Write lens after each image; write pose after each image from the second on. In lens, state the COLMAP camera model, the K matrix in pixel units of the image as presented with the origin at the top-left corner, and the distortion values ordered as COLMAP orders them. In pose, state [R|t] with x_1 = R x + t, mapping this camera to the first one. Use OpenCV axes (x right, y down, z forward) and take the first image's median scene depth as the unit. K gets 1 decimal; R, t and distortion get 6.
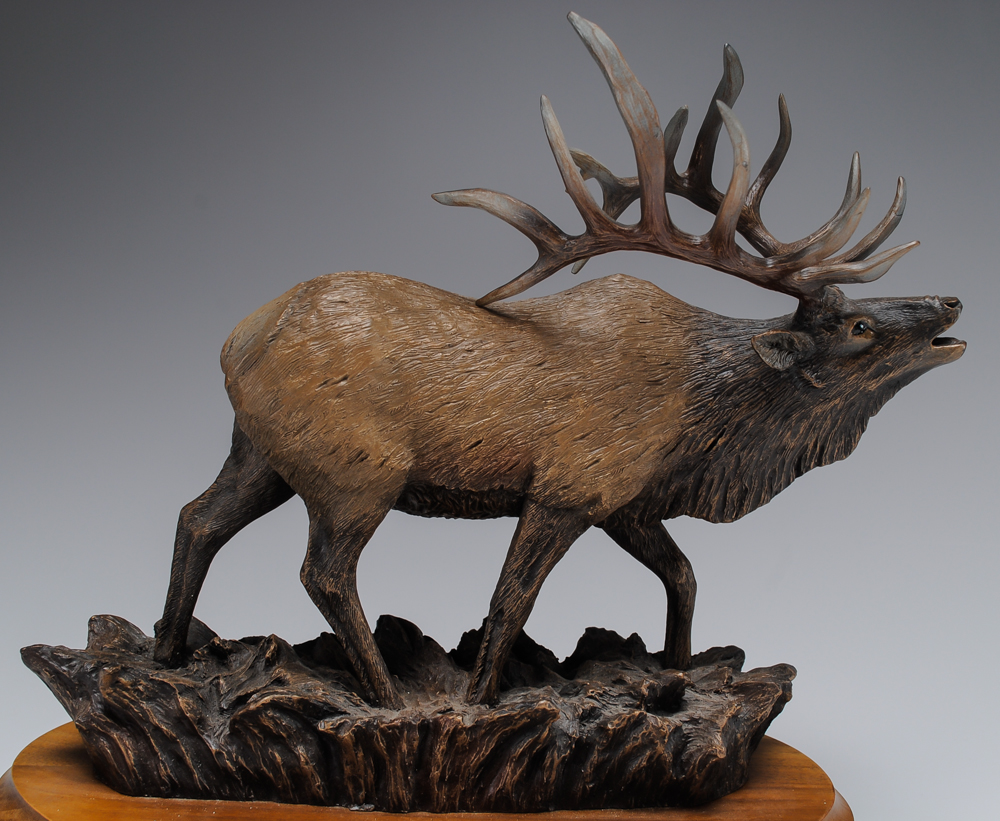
lens RADIAL K [[1326.9, 0, 500.0], [0, 1326.9, 410.5], [0, 0, 1]] dist [-0.014538, -0.046804]
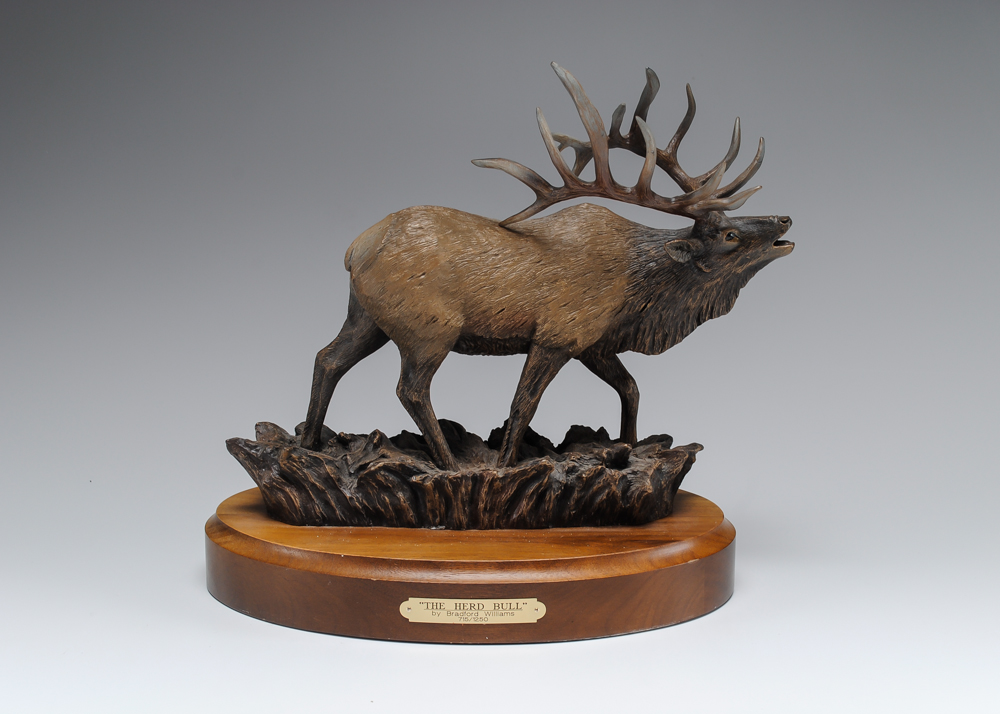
lens RADIAL K [[1569.7, 0, 500.0], [0, 1569.7, 357.0], [0, 0, 1]] dist [0.014659, 0.005944]
pose [[0.999752, -0.021076, 0.007143, -0.034671], [0.020471, 0.996883, 0.076197, -0.066537], [-0.008727, -0.076032, 0.997067, -0.967912]]
